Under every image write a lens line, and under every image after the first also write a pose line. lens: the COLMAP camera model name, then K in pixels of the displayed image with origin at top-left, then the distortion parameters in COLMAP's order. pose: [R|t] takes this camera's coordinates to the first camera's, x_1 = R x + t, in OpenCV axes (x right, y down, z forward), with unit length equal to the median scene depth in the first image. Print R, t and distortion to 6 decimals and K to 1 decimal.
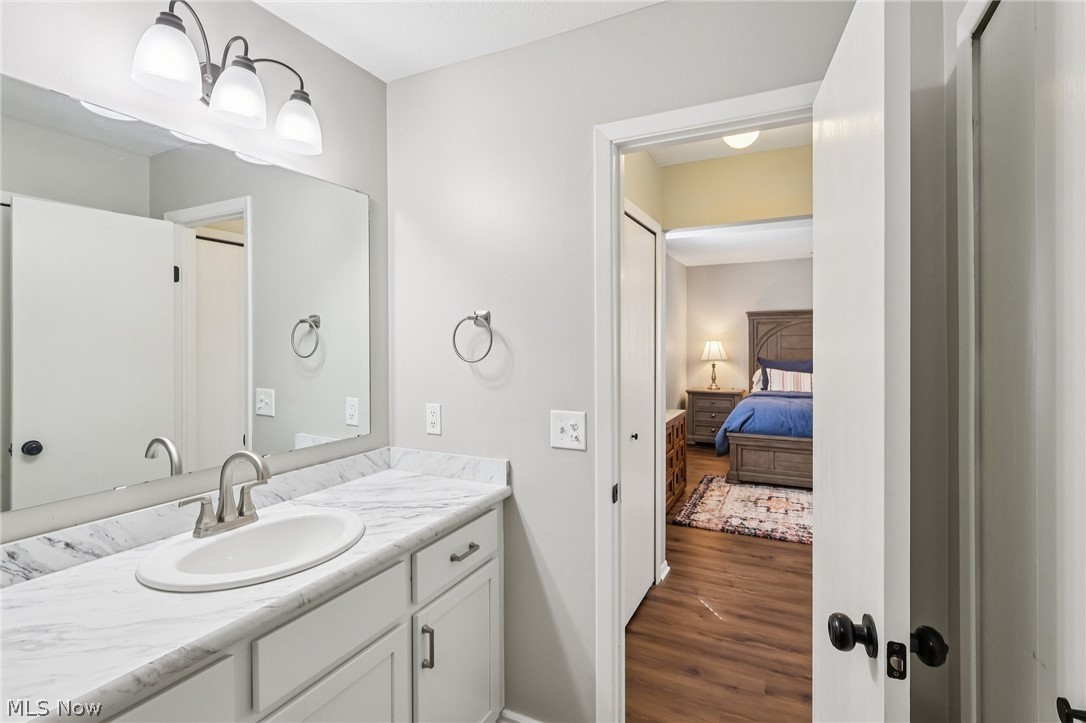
lens RADIAL K [[509.4, 0, 542.8], [0, 509.4, 348.5], [0, 0, 1]] dist [-0.009512, 0.000534]
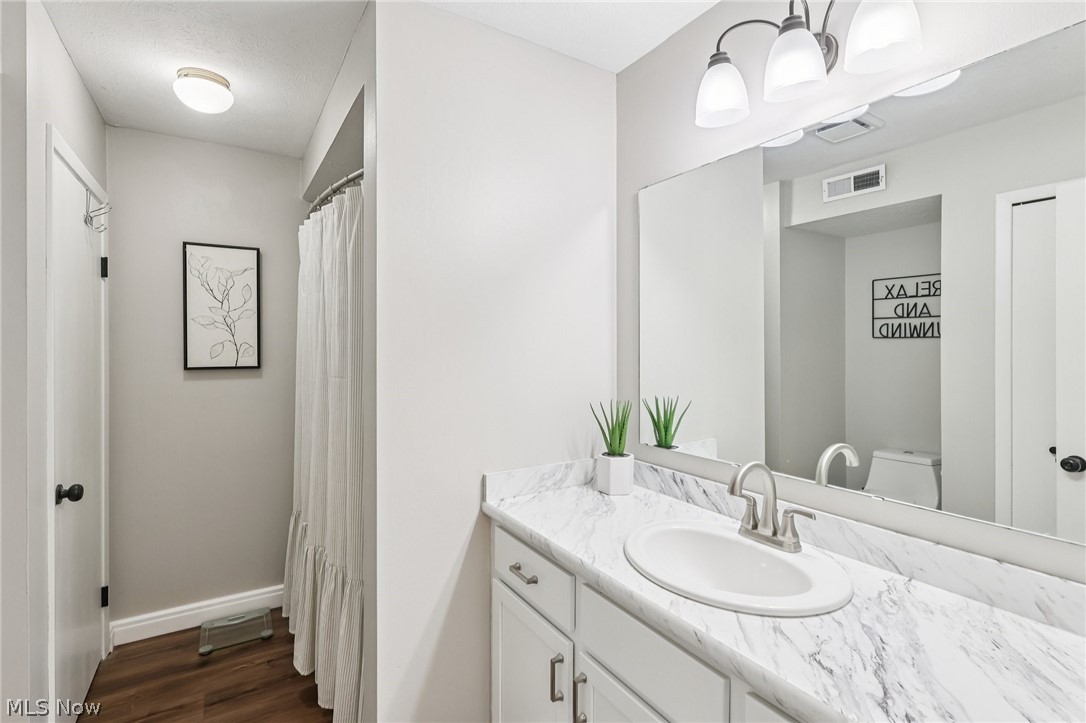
lens RADIAL K [[517.4, 0, 539.4], [0, 517.4, 347.2], [0, 0, 1]] dist [0.005990, 0.000239]
pose [[-0.536583, 0.010394, -0.843784, 0.480052], [0.001020, 0.999931, 0.011669, -0.023811], [0.843847, 0.005401, -0.536556, 1.322308]]
